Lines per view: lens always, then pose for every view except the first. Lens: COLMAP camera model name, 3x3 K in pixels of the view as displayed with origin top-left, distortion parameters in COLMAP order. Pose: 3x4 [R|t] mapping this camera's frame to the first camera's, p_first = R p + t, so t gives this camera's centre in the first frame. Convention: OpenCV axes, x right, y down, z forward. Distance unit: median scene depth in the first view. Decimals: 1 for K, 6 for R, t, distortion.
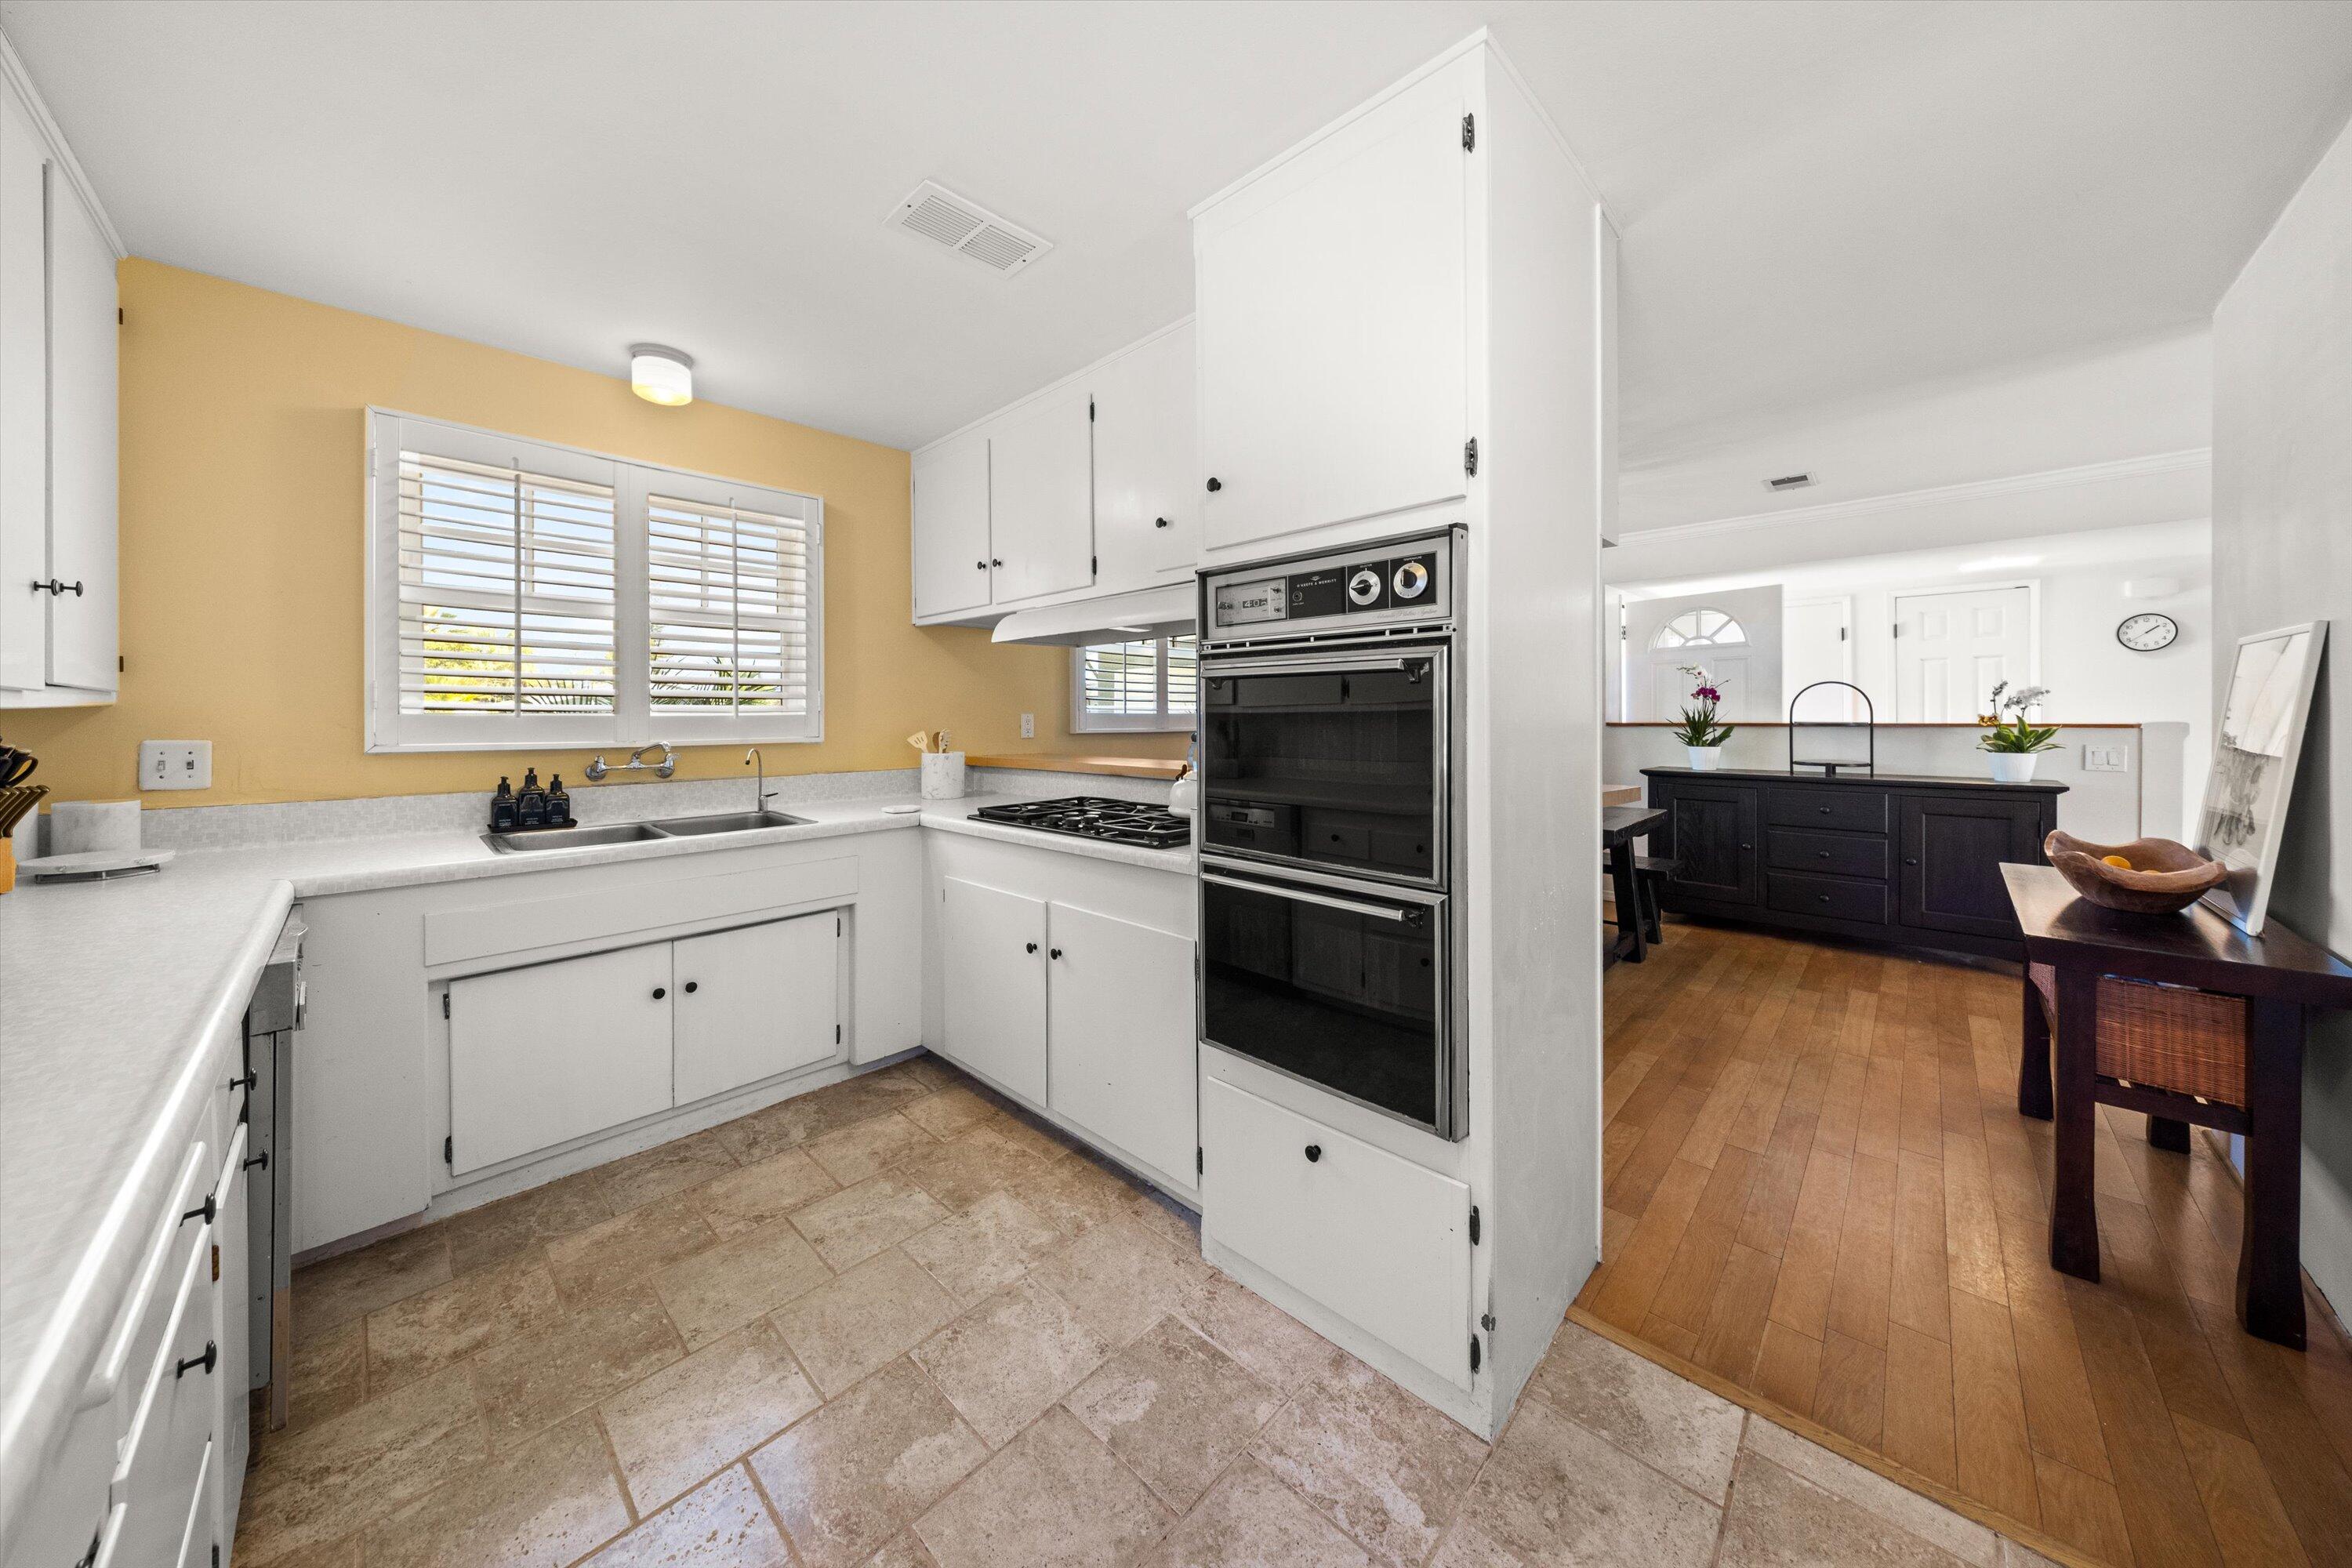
lens RADIAL K [[770.4, 0, 1166.5], [0, 770.4, 725.1], [0, 0, 1]] dist [-0.000113, -0.000032]
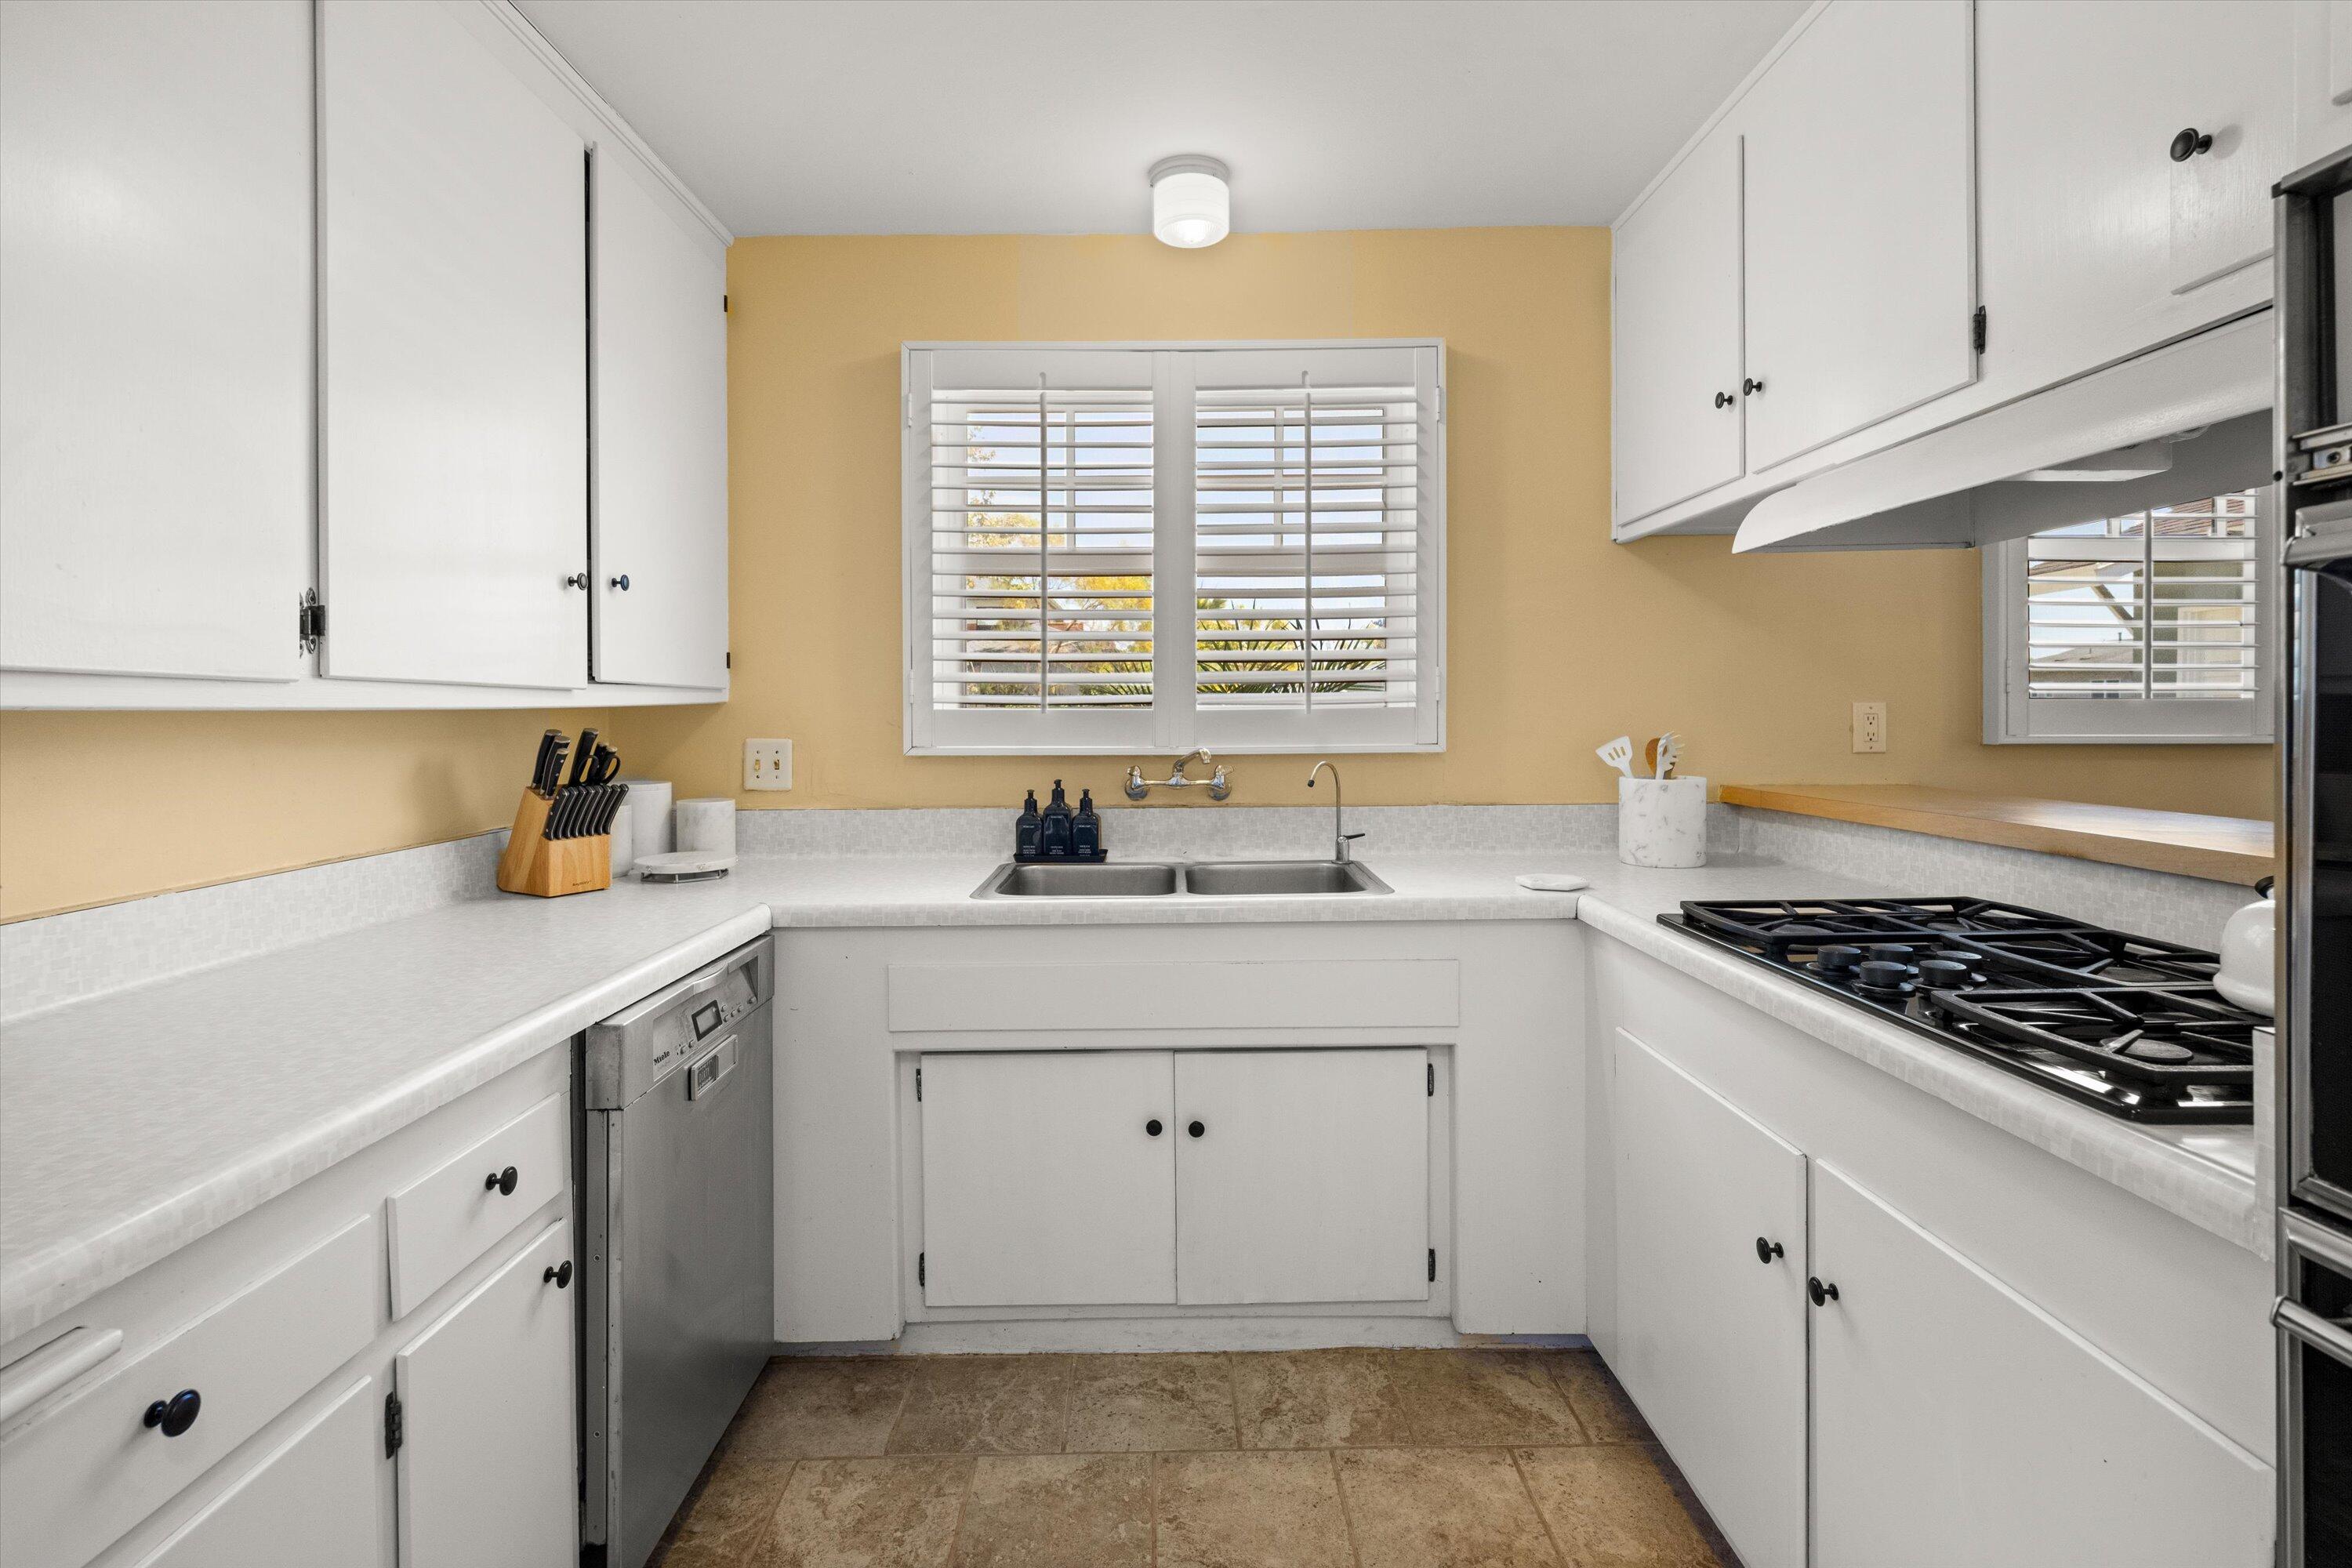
lens RADIAL K [[1116.0, 0, 1166.0], [0, 1116.0, 726.8], [0, 0, 1]] dist [0.004510, -0.000185]
pose [[0.686787, 0.007582, -0.726819, 0.042757], [-0.002456, 0.999964, 0.008110, -0.005558], [0.726854, -0.003785, 0.686781, 0.316661]]
